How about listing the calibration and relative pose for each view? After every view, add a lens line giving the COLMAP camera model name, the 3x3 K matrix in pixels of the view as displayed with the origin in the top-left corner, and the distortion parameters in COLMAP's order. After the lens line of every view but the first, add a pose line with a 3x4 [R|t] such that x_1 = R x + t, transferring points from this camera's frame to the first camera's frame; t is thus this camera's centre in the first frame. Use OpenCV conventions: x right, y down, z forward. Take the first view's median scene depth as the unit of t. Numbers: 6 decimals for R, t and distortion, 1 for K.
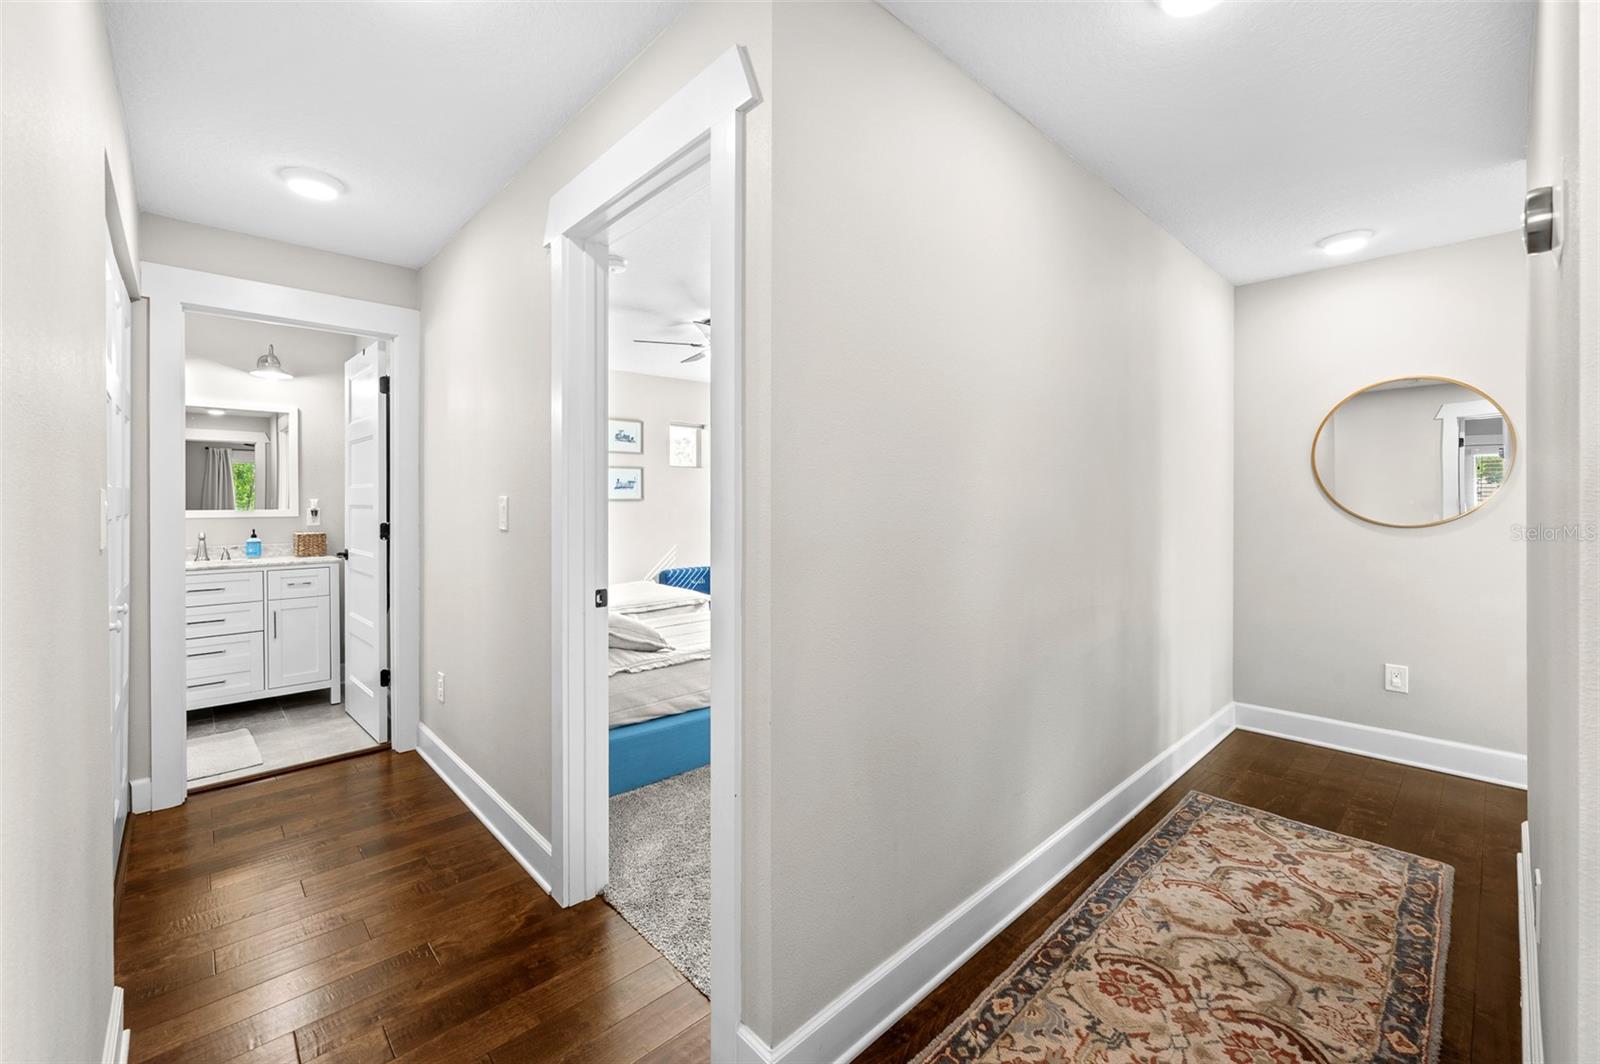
lens RADIAL K [[635.6, 0, 802.2], [0, 635.6, 523.6], [0, 0, 1]] dist [-0.001331, -0.000210]
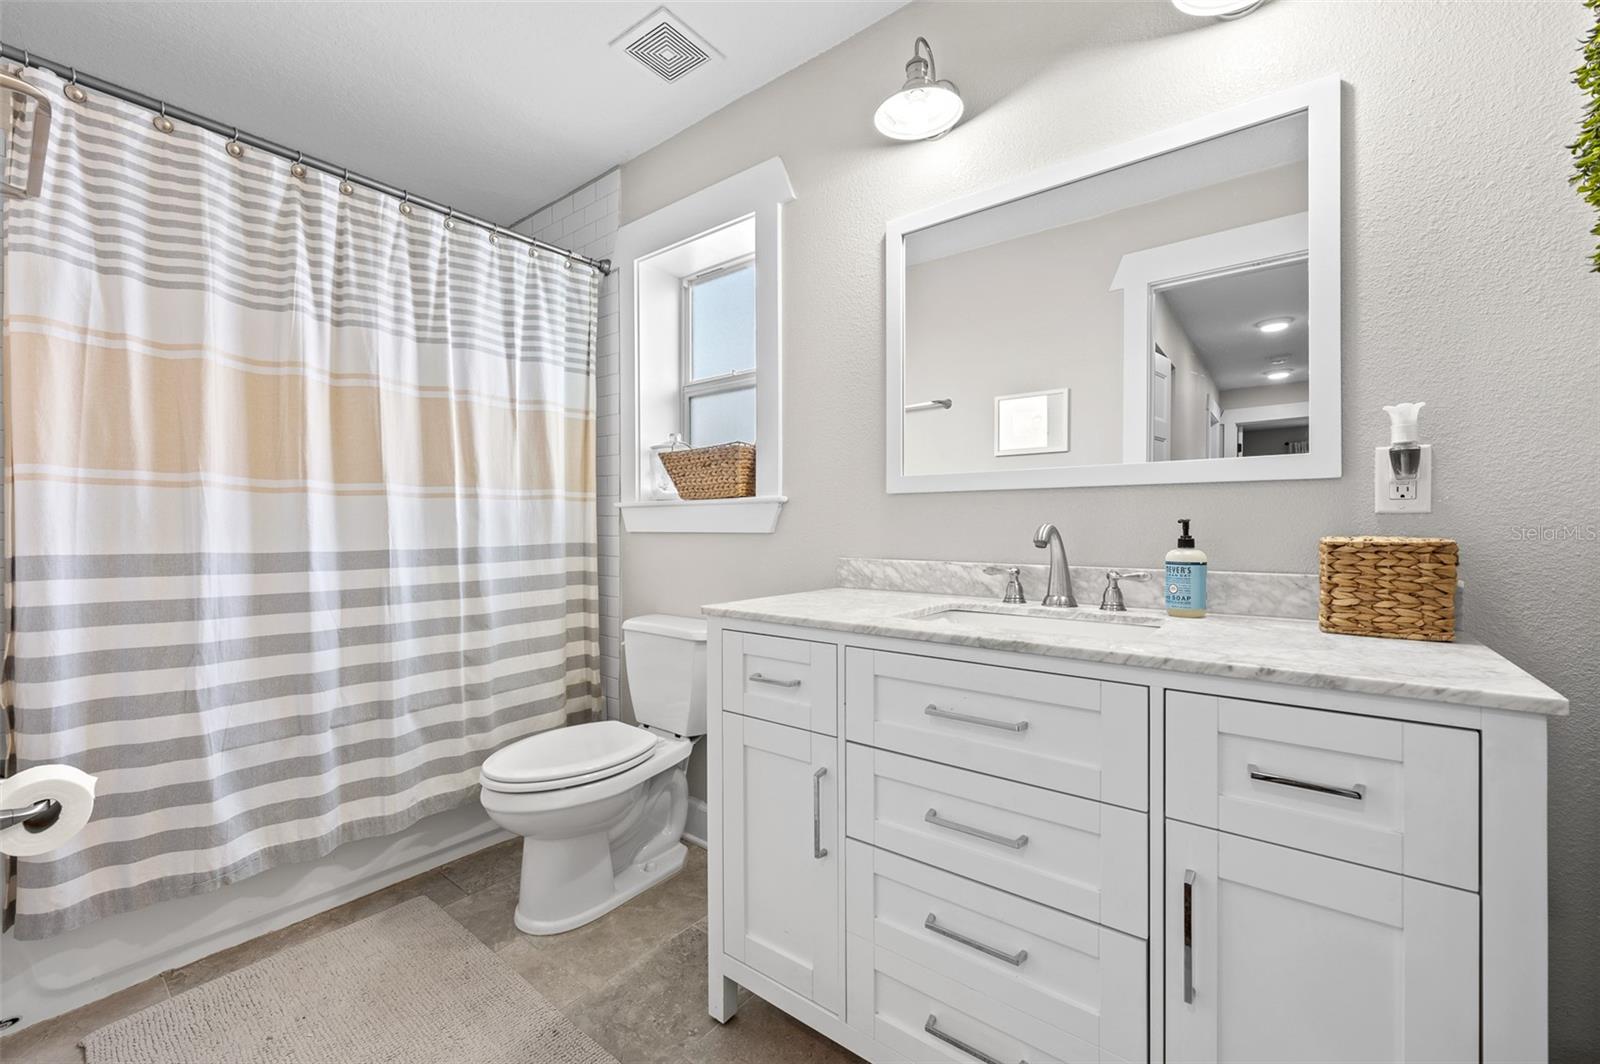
lens RADIAL K [[635.6, 0, 802.2], [0, 635.6, 523.6], [0, 0, 1]] dist [-0.001331, -0.000210]
pose [[0.135035, -0.004982, -0.990828, -0.314728], [-0.030859, 0.999481, -0.009231, 0.010257], [0.990360, 0.031823, 0.134811, 0.416875]]
